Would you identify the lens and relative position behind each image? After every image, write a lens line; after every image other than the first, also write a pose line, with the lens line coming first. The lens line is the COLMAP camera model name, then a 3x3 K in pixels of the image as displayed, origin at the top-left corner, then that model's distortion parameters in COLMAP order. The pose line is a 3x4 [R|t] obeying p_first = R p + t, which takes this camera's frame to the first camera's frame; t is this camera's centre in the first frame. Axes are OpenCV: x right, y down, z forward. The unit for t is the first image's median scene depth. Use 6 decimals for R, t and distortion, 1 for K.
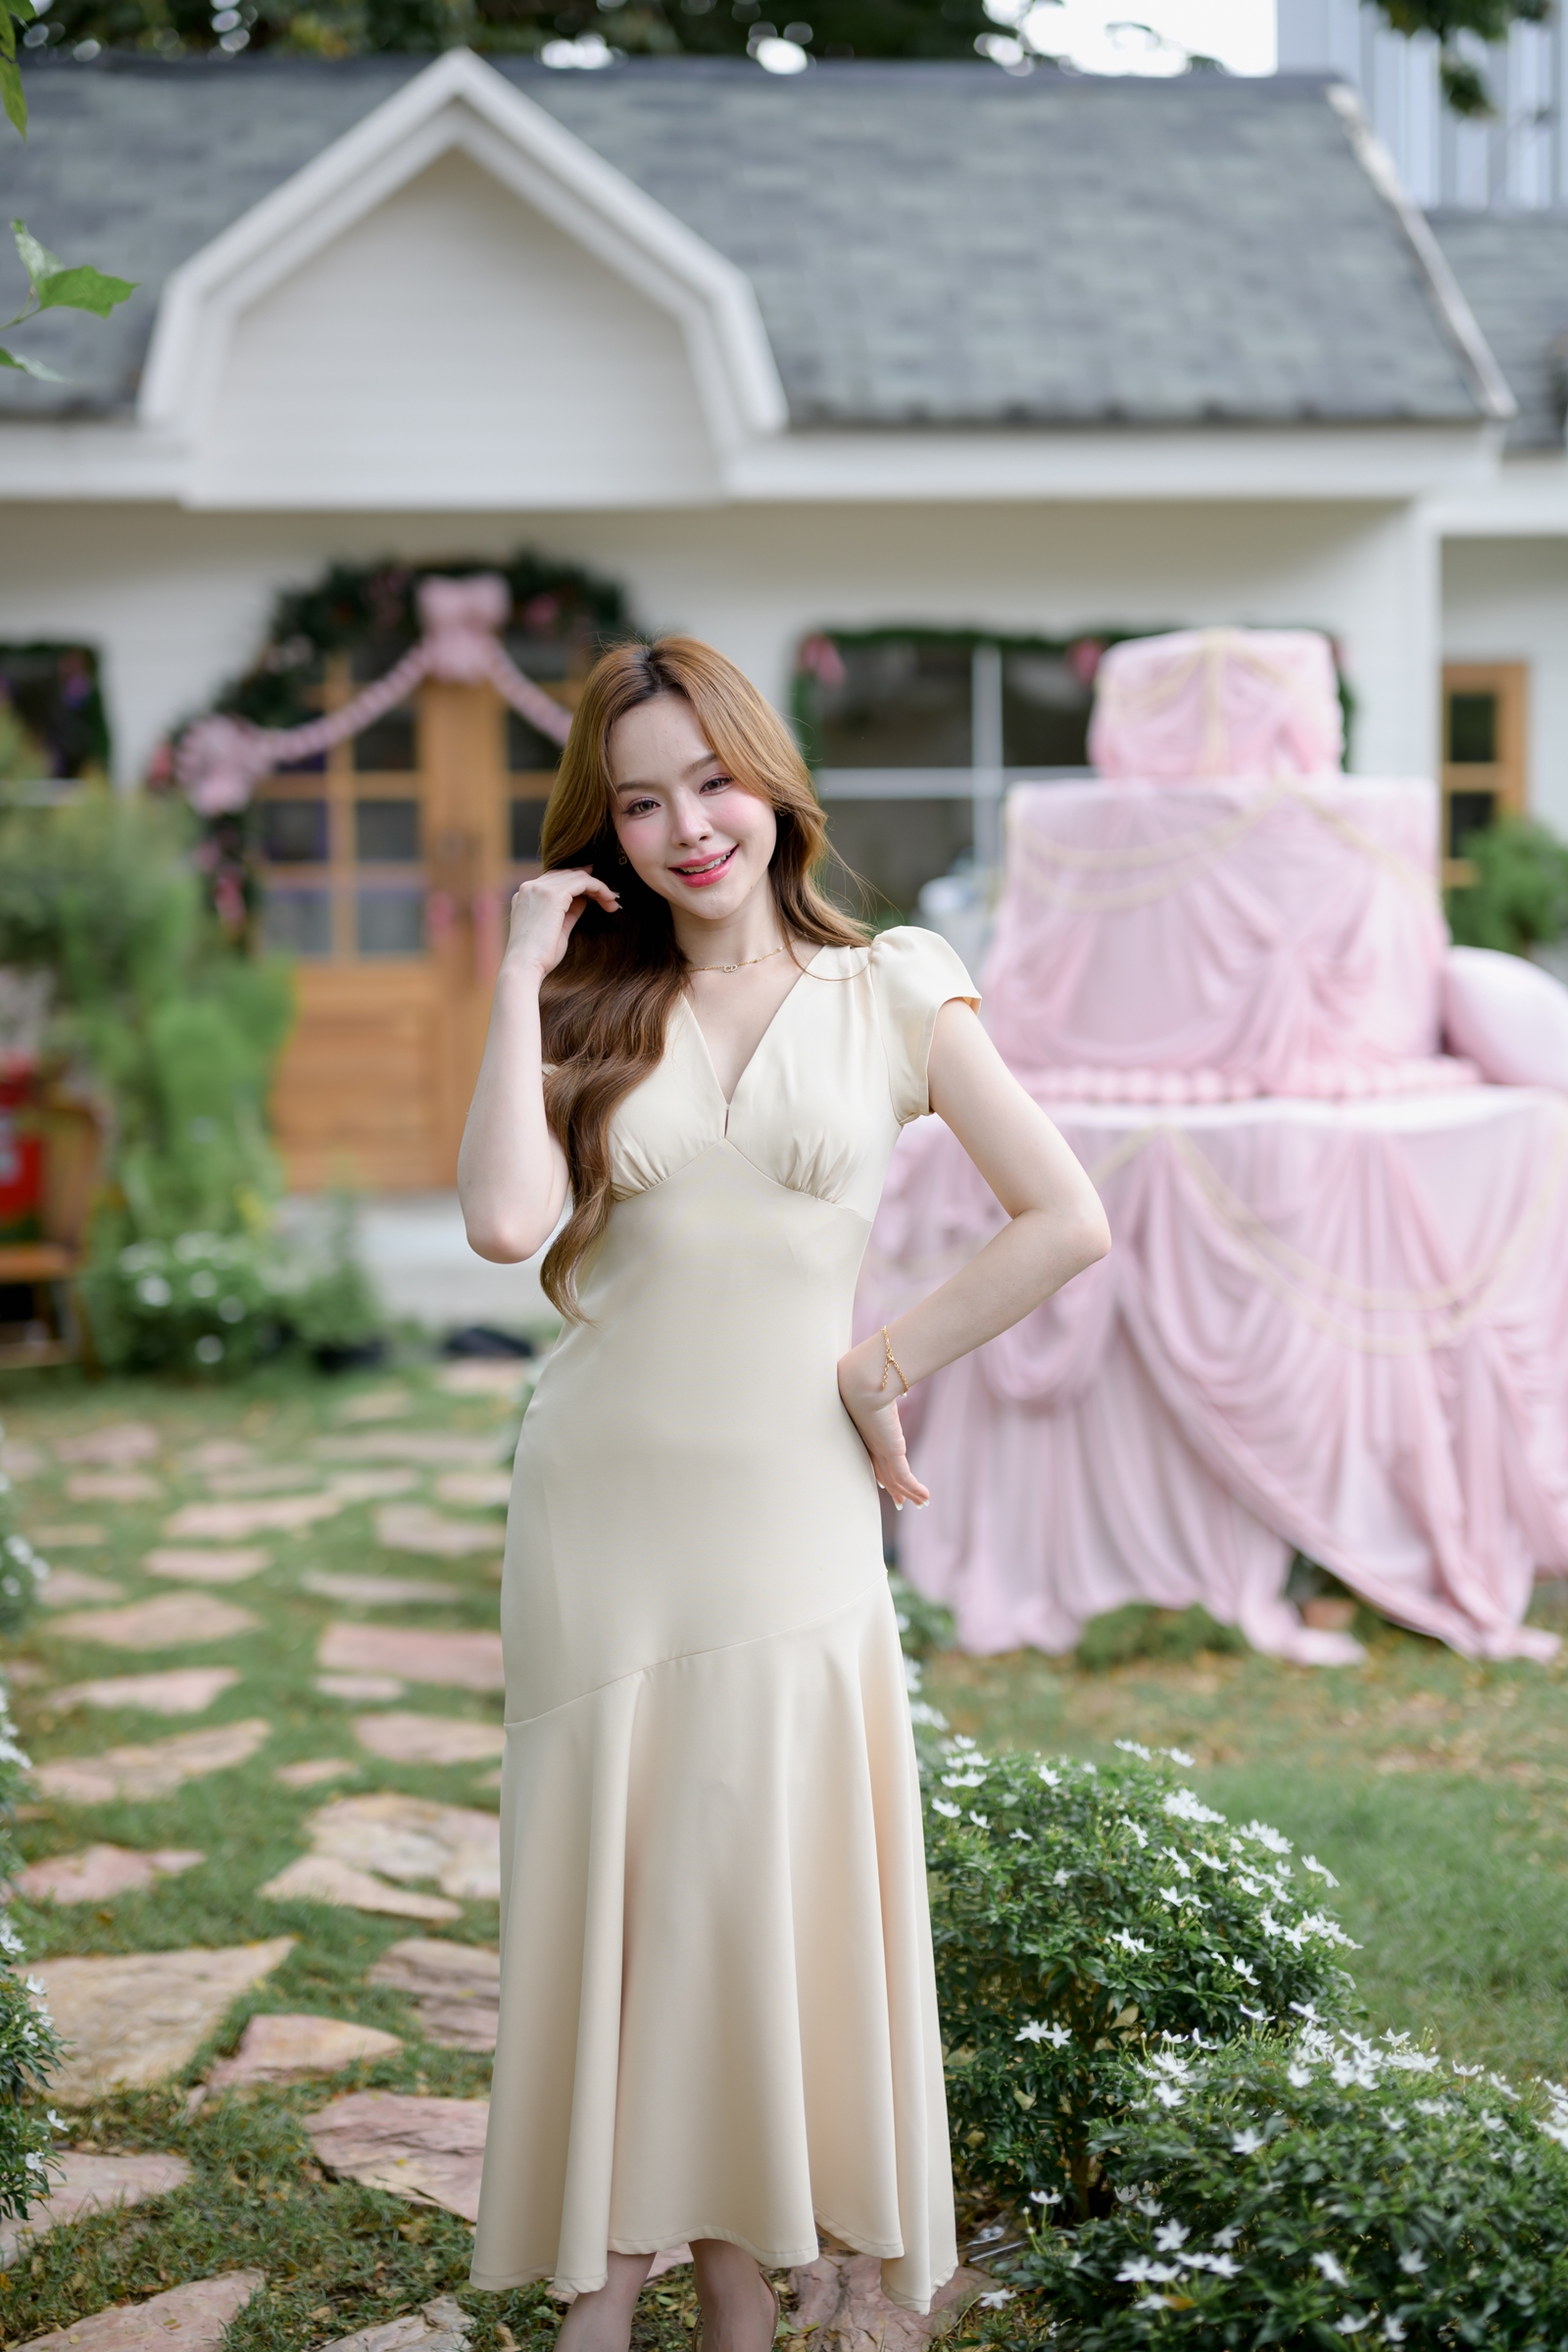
lens RADIAL K [[3397.4, 0, 813.0], [0, 3397.4, 1143.2], [0, 0, 1]] dist [0.002358, 0.000000]
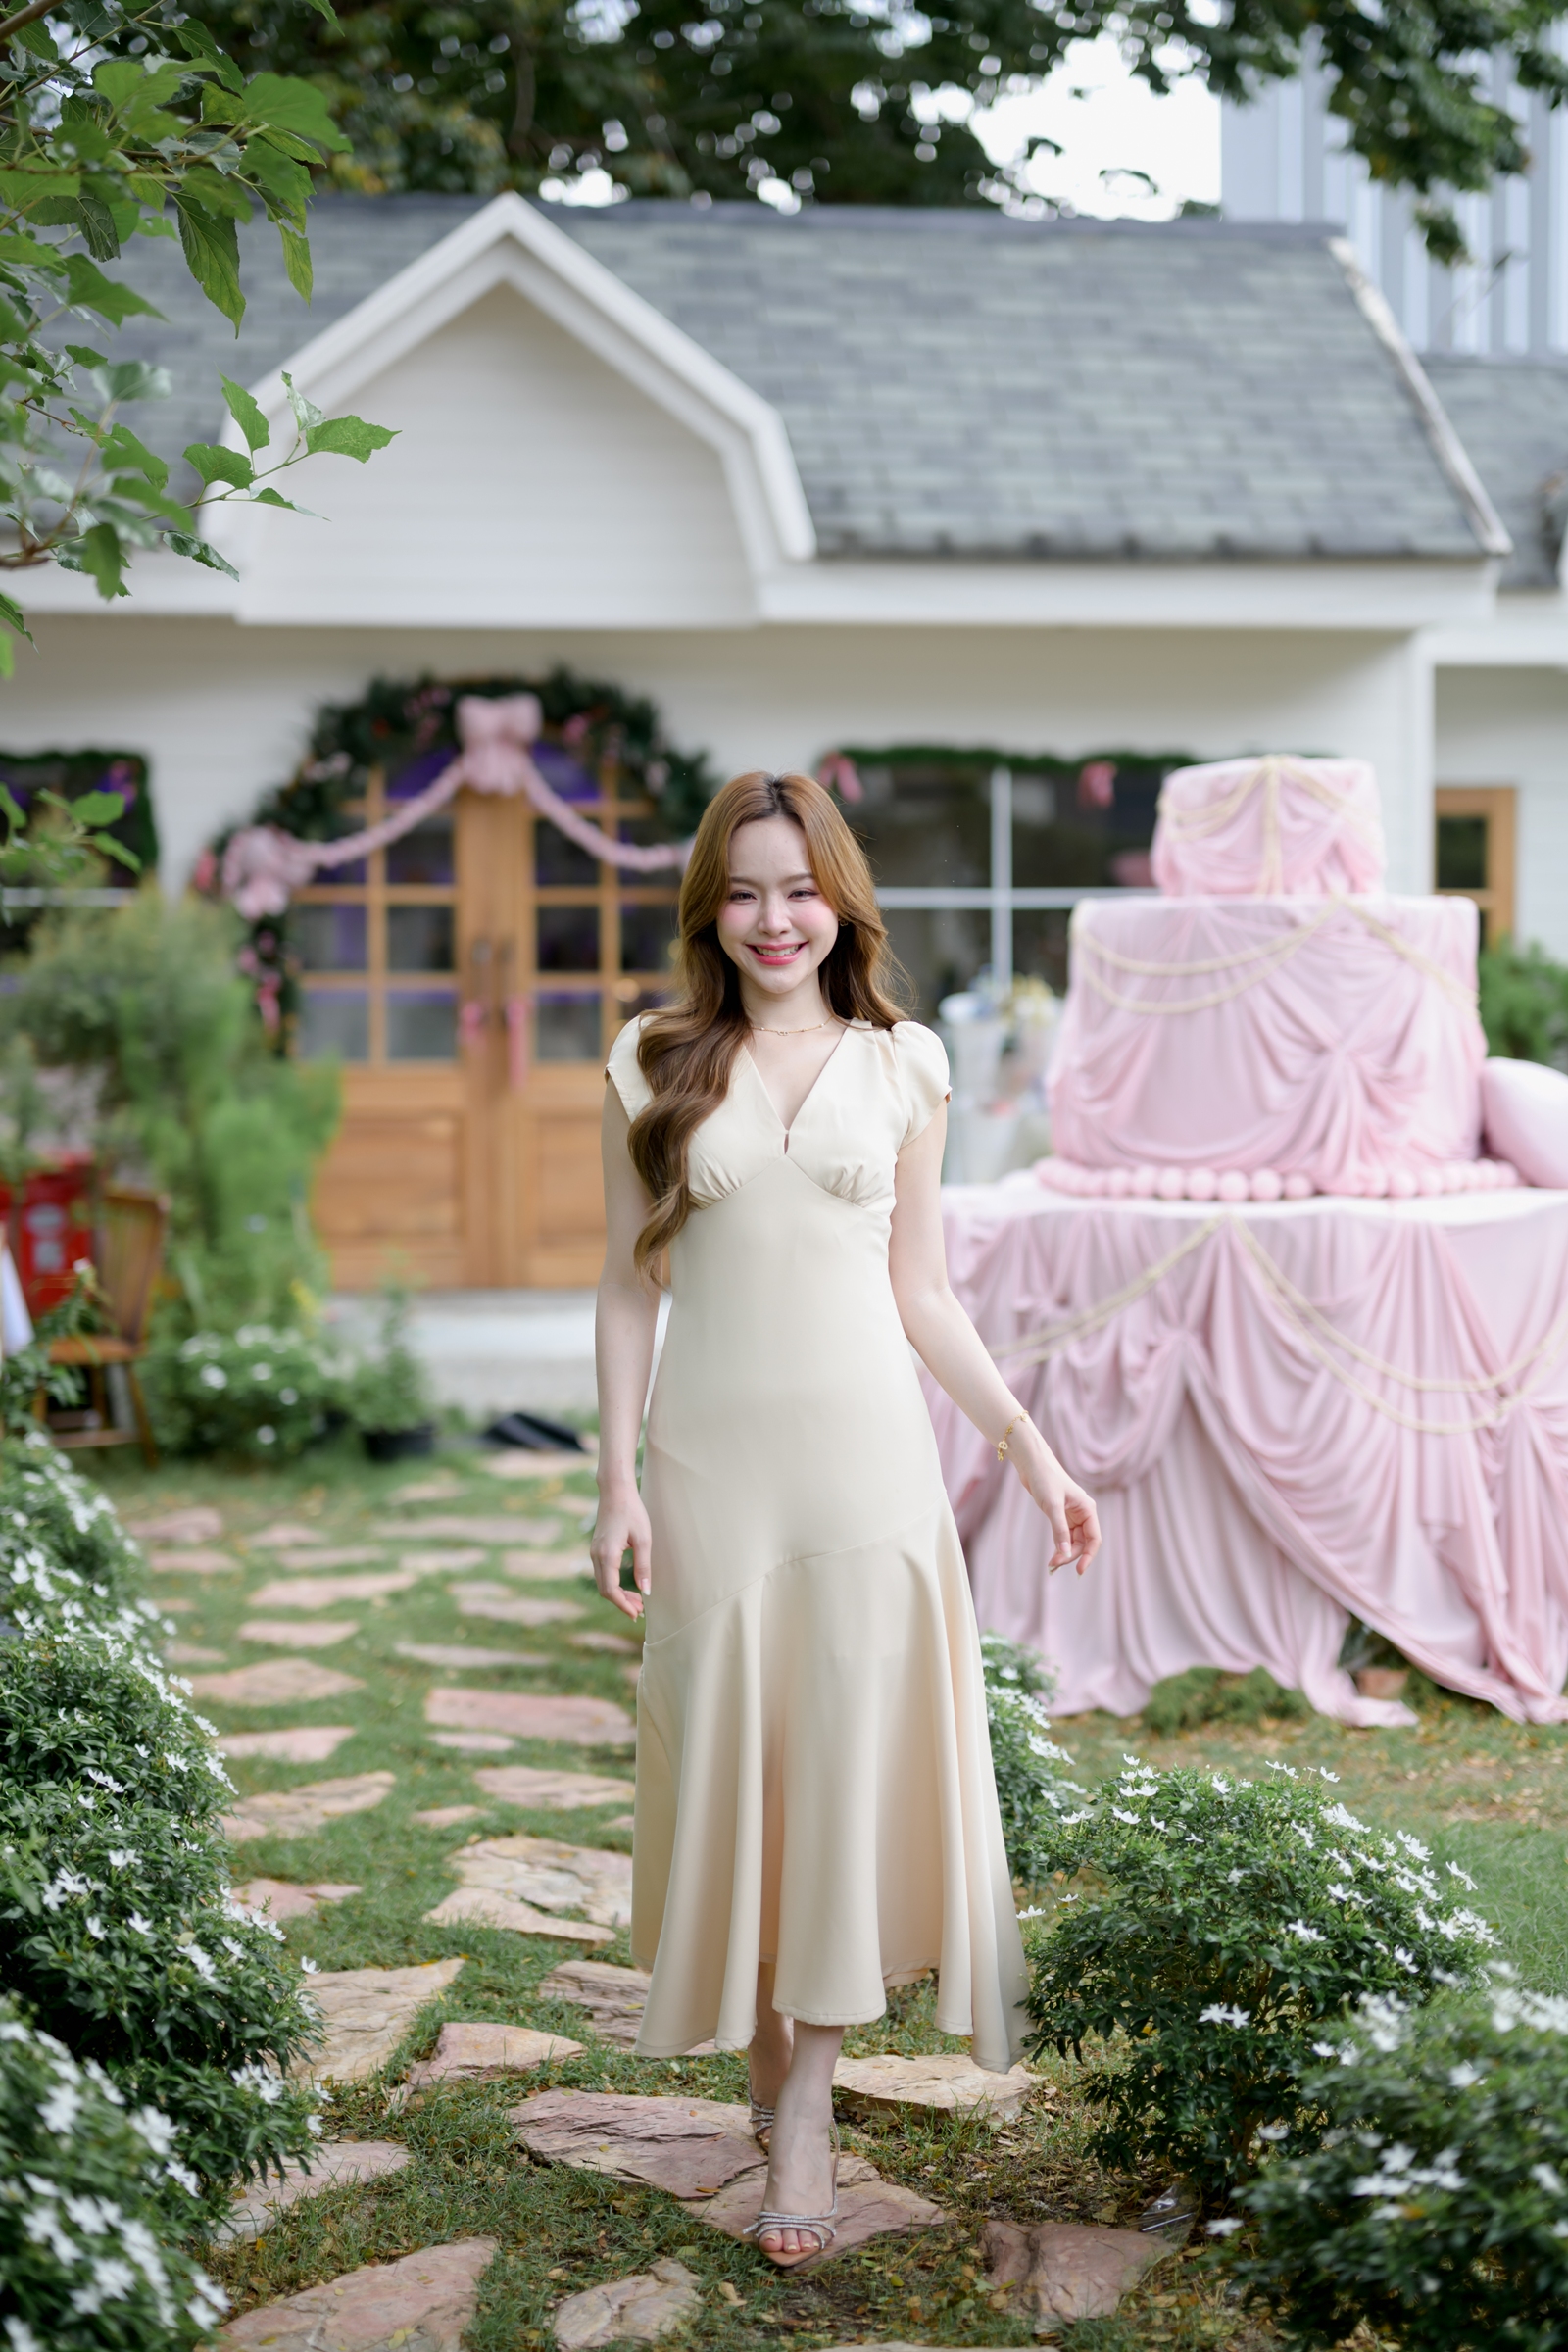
lens RADIAL K [[3397.4, 0, 810.5], [0, 3397.4, 1139.4], [0, 0, 1]] dist [0.002358, 0.000000]
pose [[0.999787, 0.010379, 0.017849, -0.046881], [-0.009735, 0.999312, -0.035777, 0.009390], [-0.018208, 0.035596, 0.999200, -0.059661]]
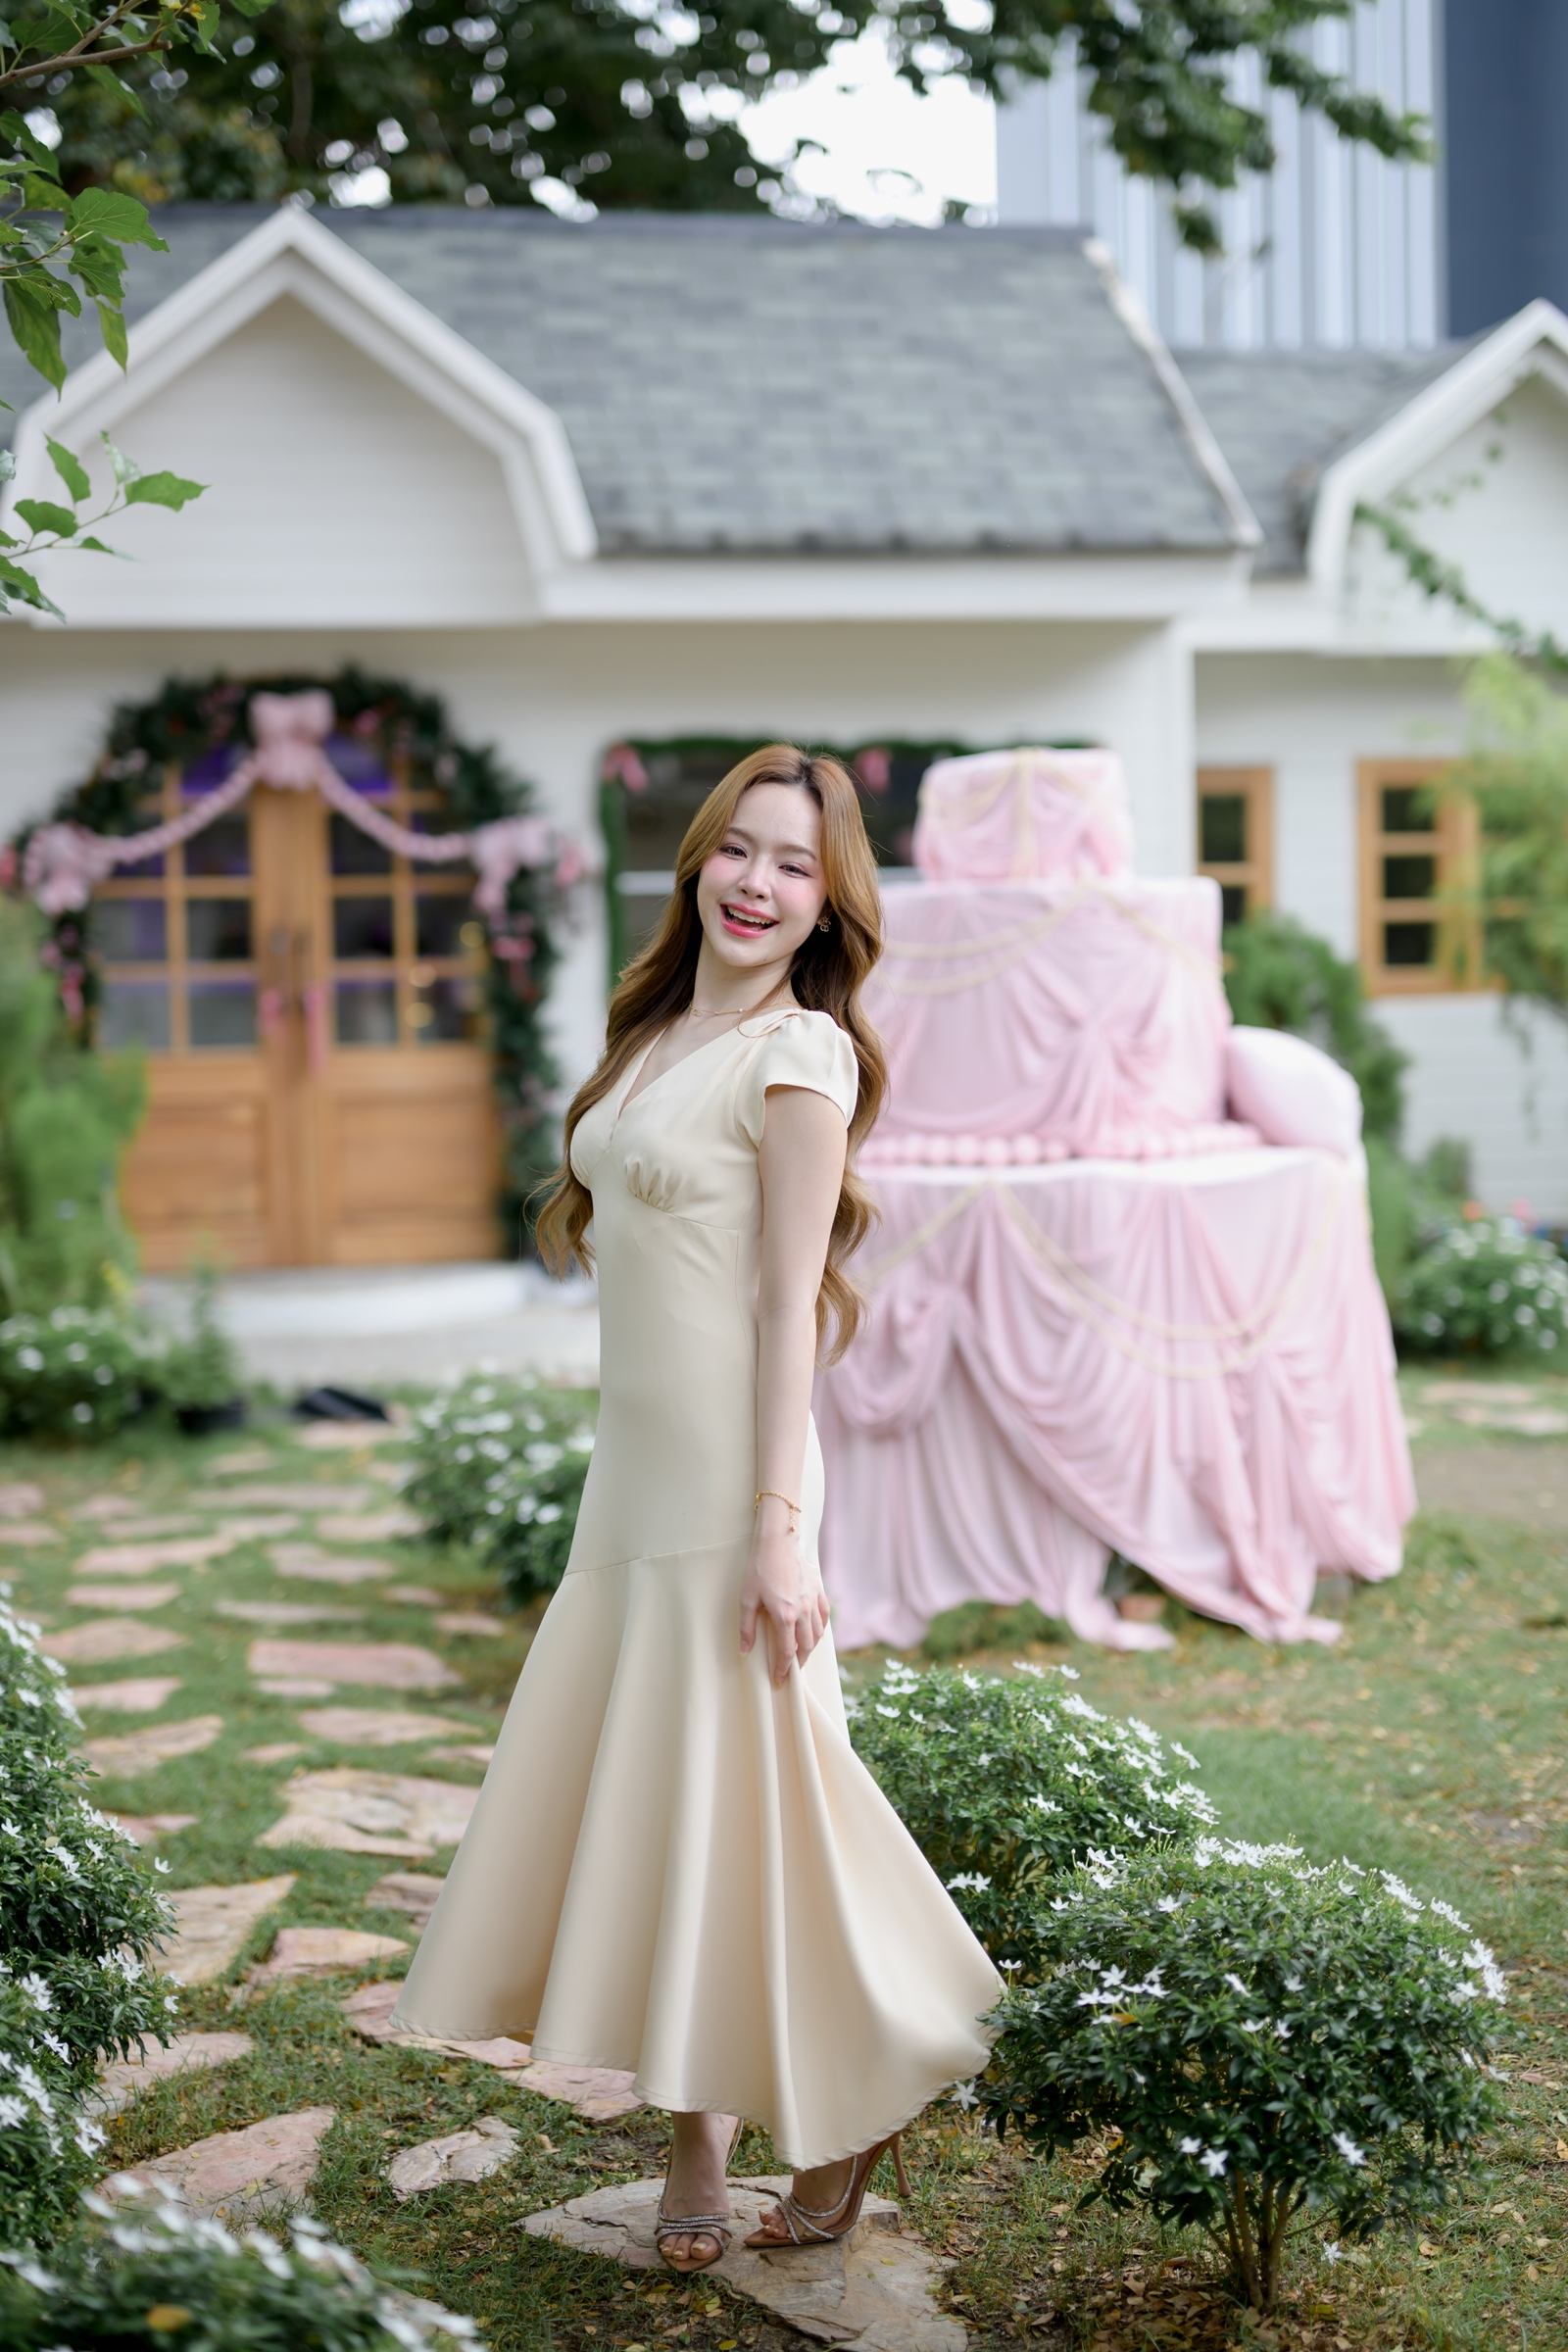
lens RADIAL K [[3397.4, 0, 816.8], [0, 3397.4, 1137.4], [0, 0, 1]] dist [0.002358, 0.000000]
pose [[0.996790, -0.011018, 0.079302, -0.045856], [0.013353, 0.999491, -0.028978, 0.011982], [-0.078942, 0.029944, 0.996429, -0.134360]]
